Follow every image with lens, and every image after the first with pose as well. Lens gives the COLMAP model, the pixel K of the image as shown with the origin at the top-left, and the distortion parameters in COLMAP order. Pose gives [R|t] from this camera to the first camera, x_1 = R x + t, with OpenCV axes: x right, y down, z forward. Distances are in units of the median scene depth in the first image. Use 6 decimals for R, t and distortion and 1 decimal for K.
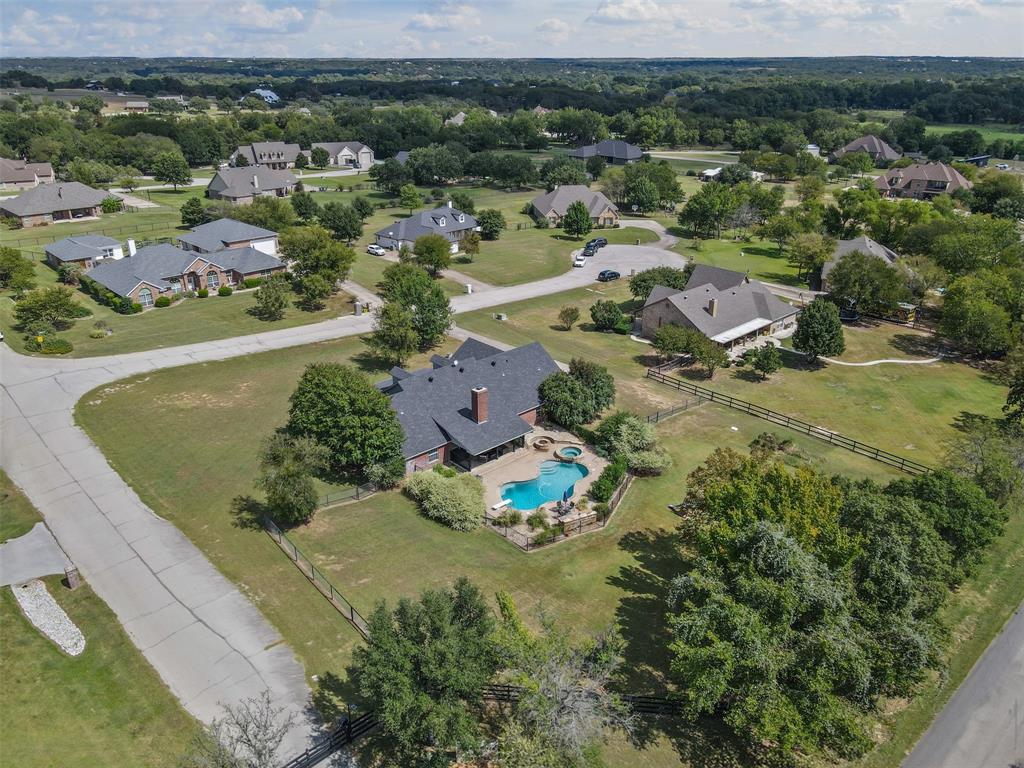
lens RADIAL K [[749.1, 0, 507.1], [0, 749.1, 386.7], [0, 0, 1]] dist [0.002334, 0.021840]
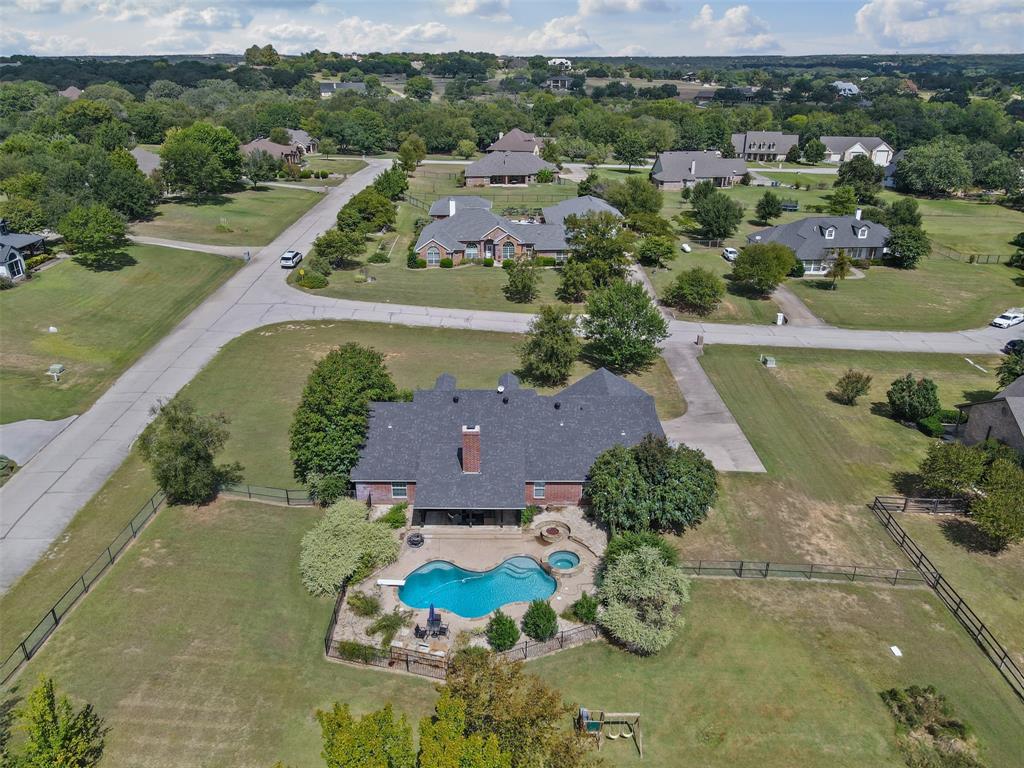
lens RADIAL K [[749.1, 0, 507.1], [0, 749.1, 386.7], [0, 0, 1]] dist [0.002334, 0.021840]
pose [[0.730616, 0.272723, -0.625957, 0.276009], [-0.271356, 0.957235, 0.100331, -0.074997], [0.626551, 0.096553, 0.773376, 0.276691]]
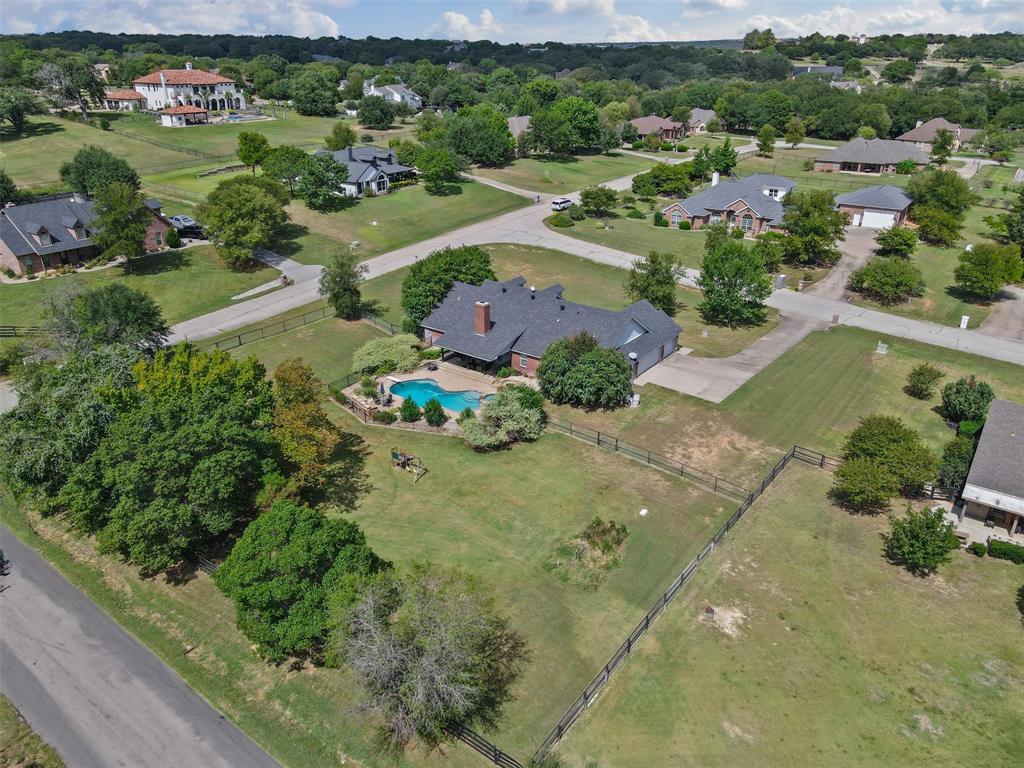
lens RADIAL K [[749.1, 0, 507.1], [0, 749.1, 386.7], [0, 0, 1]] dist [0.002334, 0.021840]
pose [[0.179558, 0.407596, -0.895335, 0.610327], [-0.388419, 0.865555, 0.316142, -0.153111], [0.903820, 0.290999, 0.313735, 0.454870]]
